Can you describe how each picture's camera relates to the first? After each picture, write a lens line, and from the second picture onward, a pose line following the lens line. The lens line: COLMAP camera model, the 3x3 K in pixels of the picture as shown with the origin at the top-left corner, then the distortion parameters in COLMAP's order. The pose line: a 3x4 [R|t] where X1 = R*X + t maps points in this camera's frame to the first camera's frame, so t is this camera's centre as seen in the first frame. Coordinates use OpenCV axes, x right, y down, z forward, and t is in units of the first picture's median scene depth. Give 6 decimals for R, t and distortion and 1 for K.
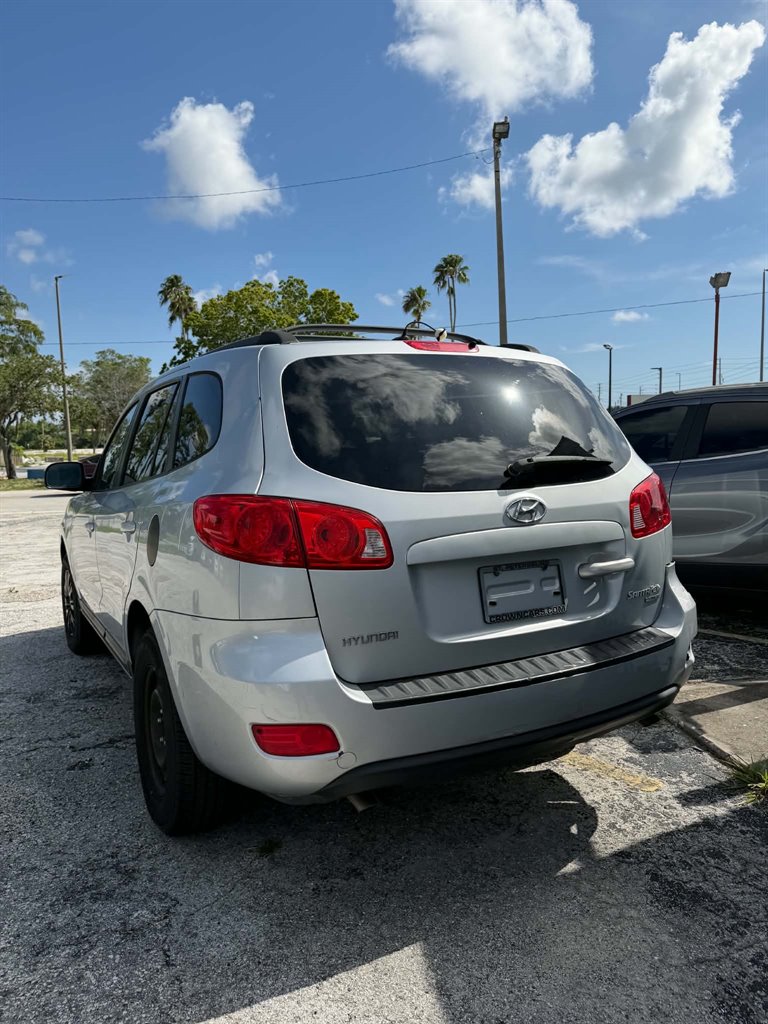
lens RADIAL K [[721.6, 0, 386.3], [0, 721.6, 511.2], [0, 0, 1]] dist [0.029431, -0.043082]
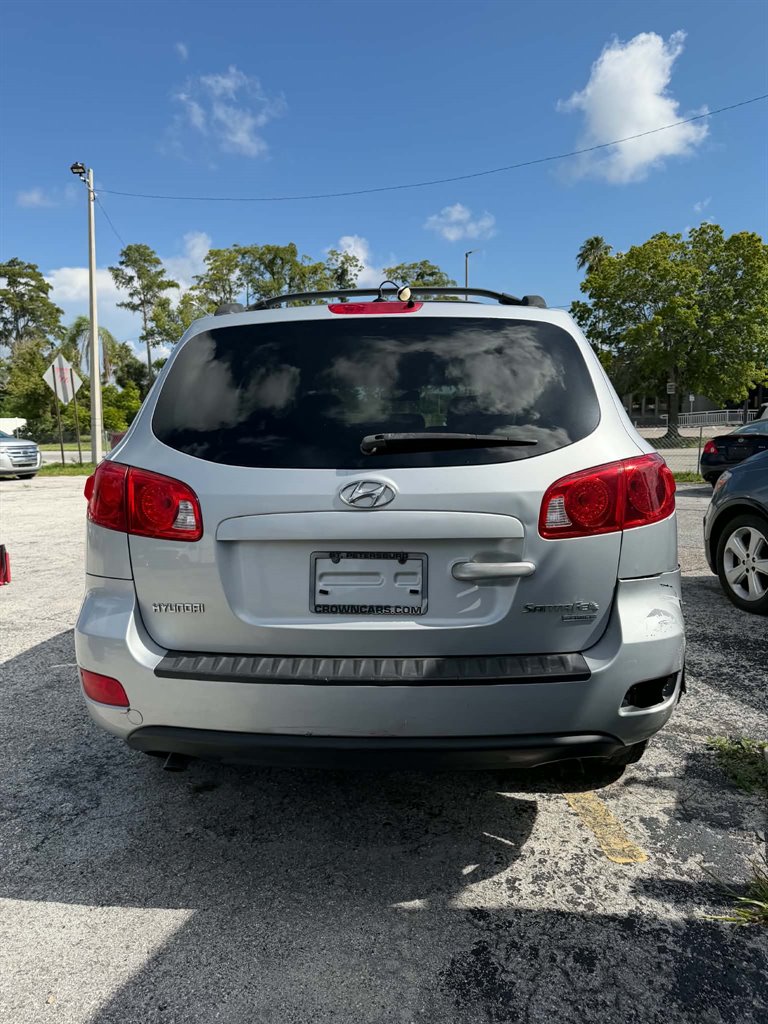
lens RADIAL K [[721.6, 0, 381.4], [0, 721.6, 517.5], [0, 0, 1]] dist [0.029431, -0.043082]
pose [[0.842486, 0.083828, -0.532156, 0.611477], [-0.054409, 0.996008, 0.070759, -0.031279], [0.535963, -0.030660, 0.843685, 0.241142]]
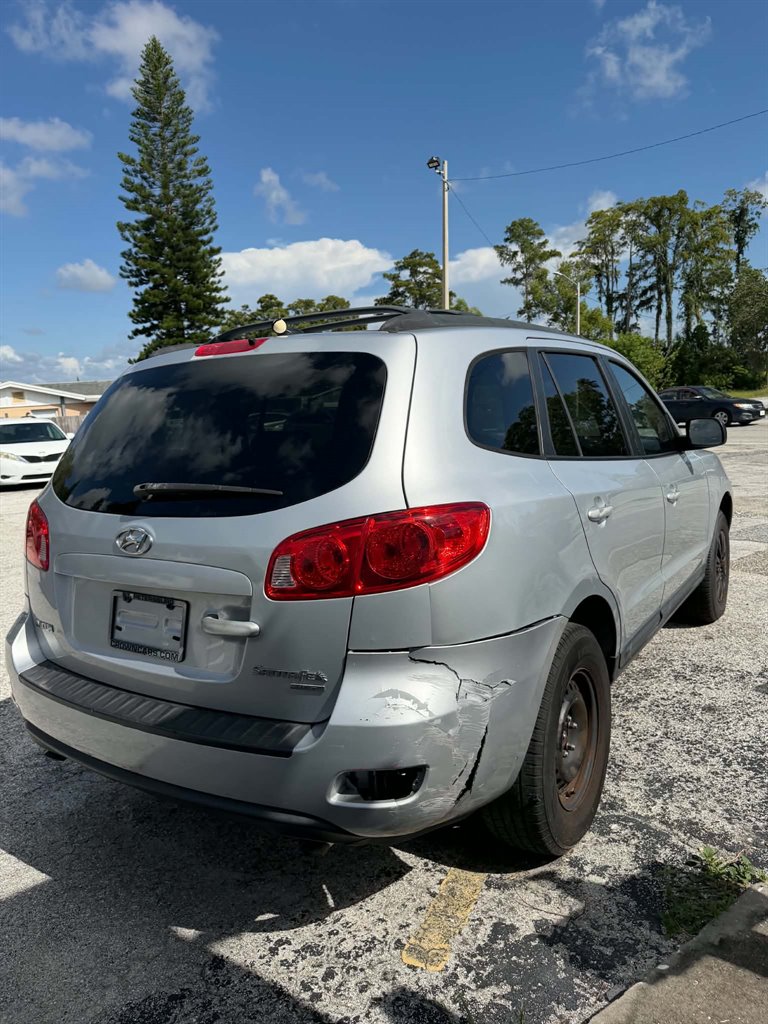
lens RADIAL K [[721.6, 0, 383.6], [0, 721.6, 518.1], [0, 0, 1]] dist [0.029431, -0.043082]
pose [[0.463810, 0.135520, -0.875508, 1.035797], [-0.030487, 0.990087, 0.137105, -0.149752], [0.885410, -0.036899, 0.463344, 0.769158]]
